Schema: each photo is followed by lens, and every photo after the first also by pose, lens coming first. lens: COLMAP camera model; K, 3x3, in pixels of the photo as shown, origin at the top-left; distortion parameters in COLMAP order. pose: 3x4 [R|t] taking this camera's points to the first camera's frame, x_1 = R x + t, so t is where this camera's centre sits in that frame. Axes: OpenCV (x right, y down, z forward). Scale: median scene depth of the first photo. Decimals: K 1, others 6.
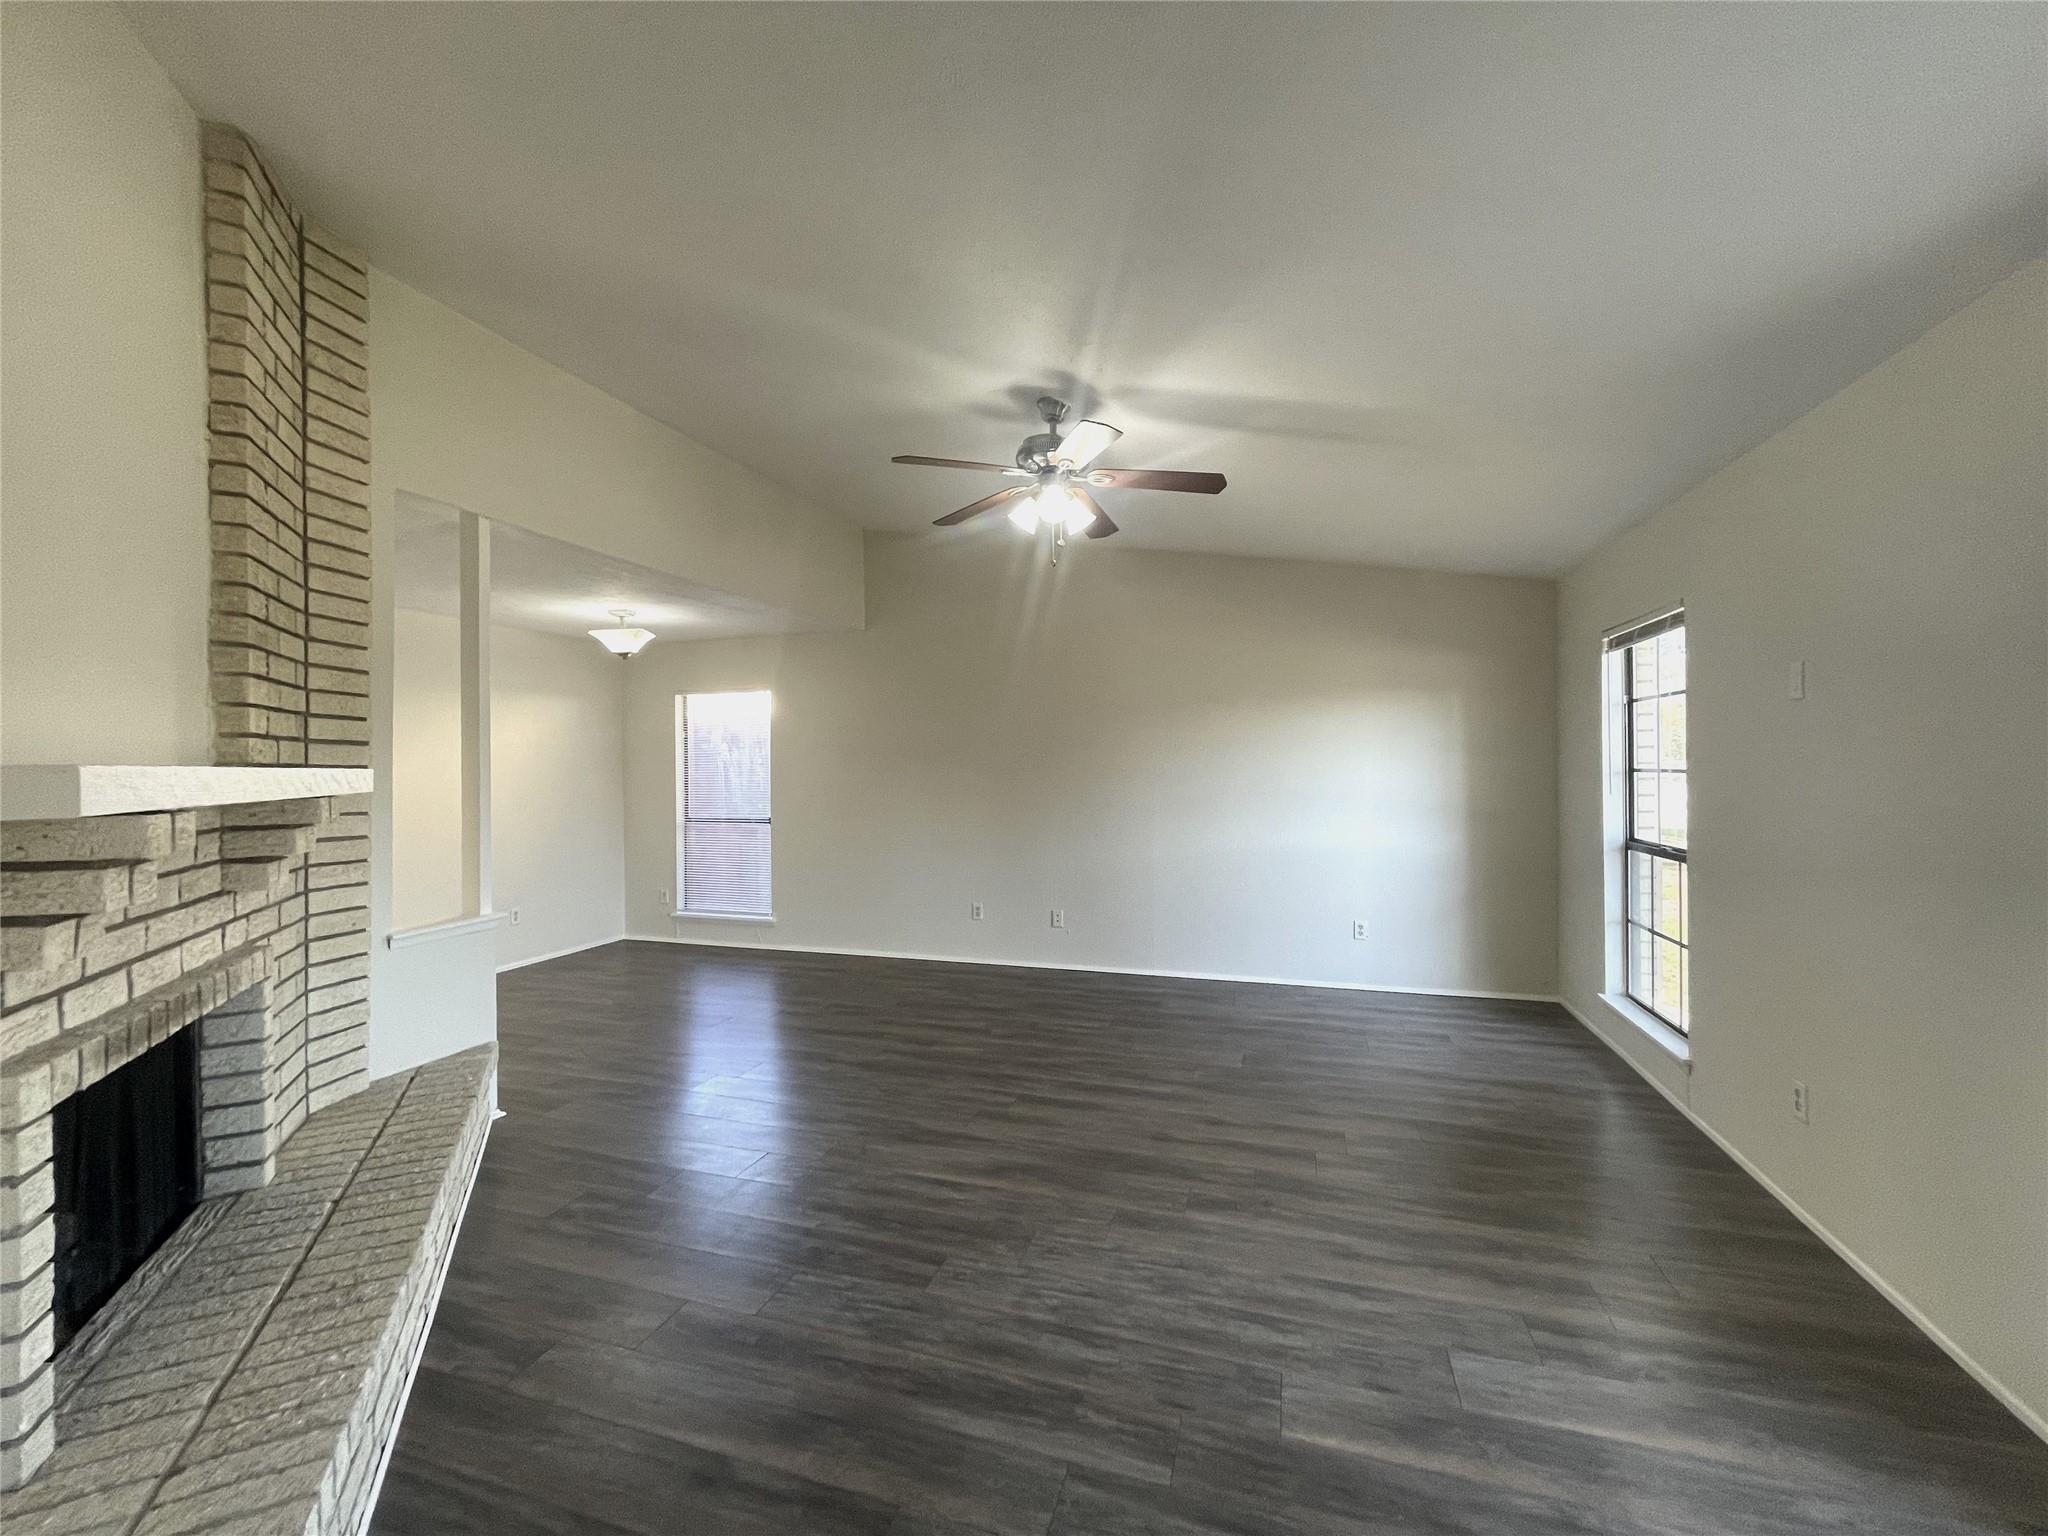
lens RADIAL K [[824.7, 0, 1024.0], [0, 824.7, 768.0], [0, 0, 1]] dist [-0.001644, -0.000119]
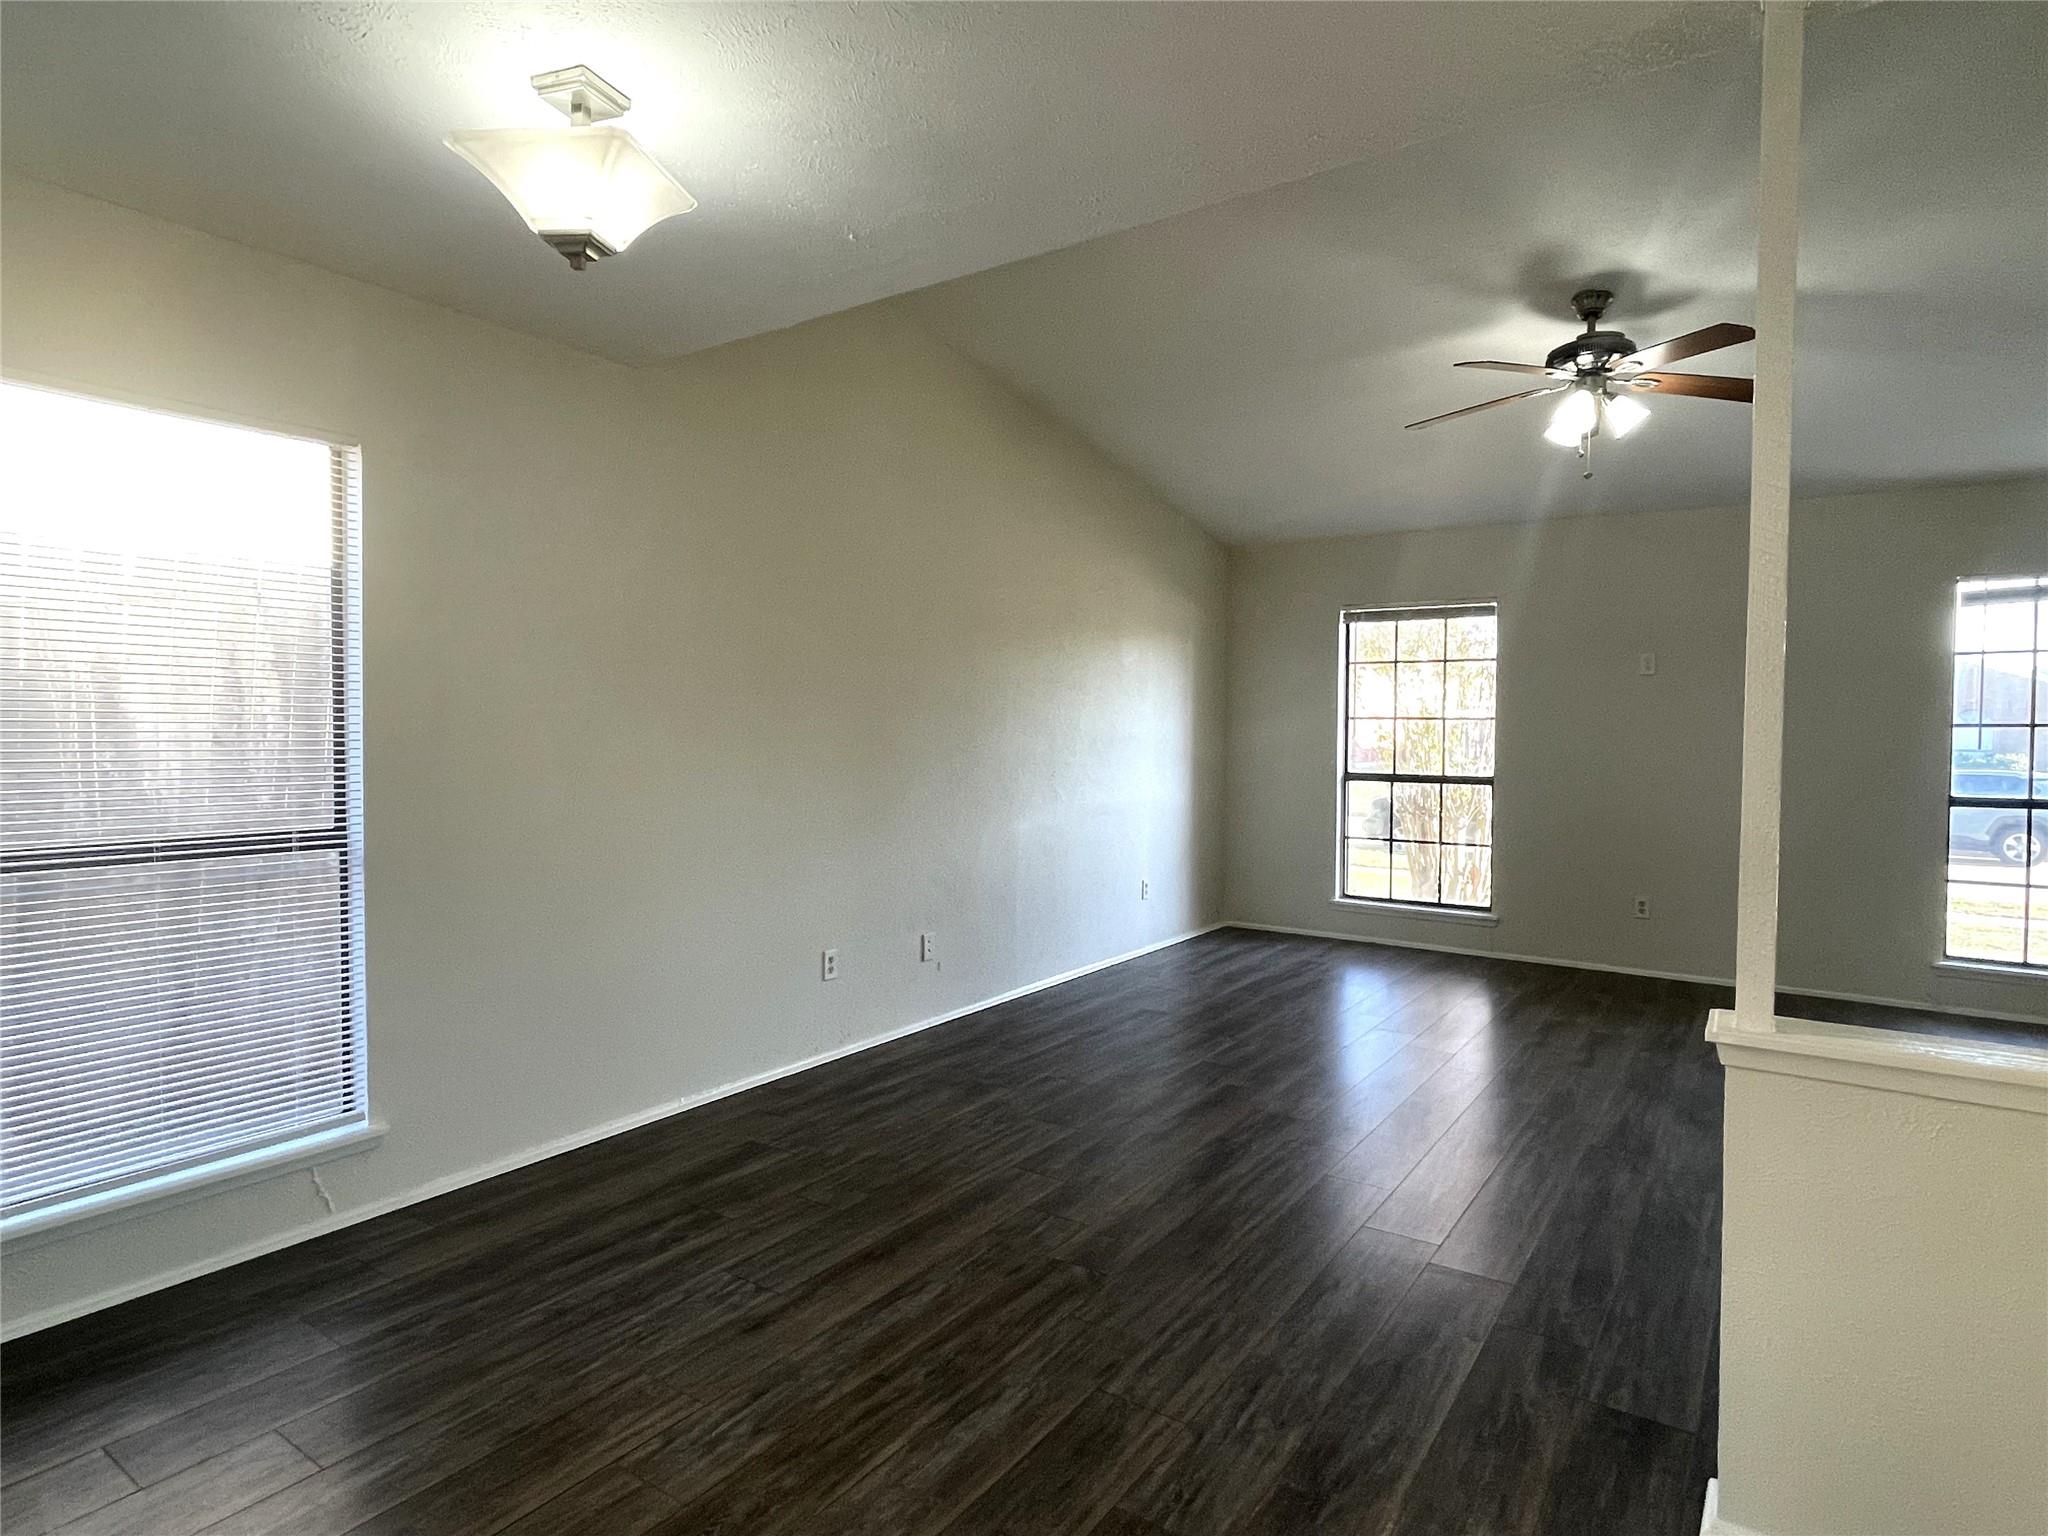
lens RADIAL K [[1150.2, 0, 1024.0], [0, 1150.2, 768.0], [0, 0, 1]] dist [-0.001774, -0.000244]
pose [[0.284376, -0.025038, 0.958386, -0.868848], [-0.003599, 0.999624, 0.027183, 0.025988], [-0.958706, -0.011180, 0.284179, 0.789249]]
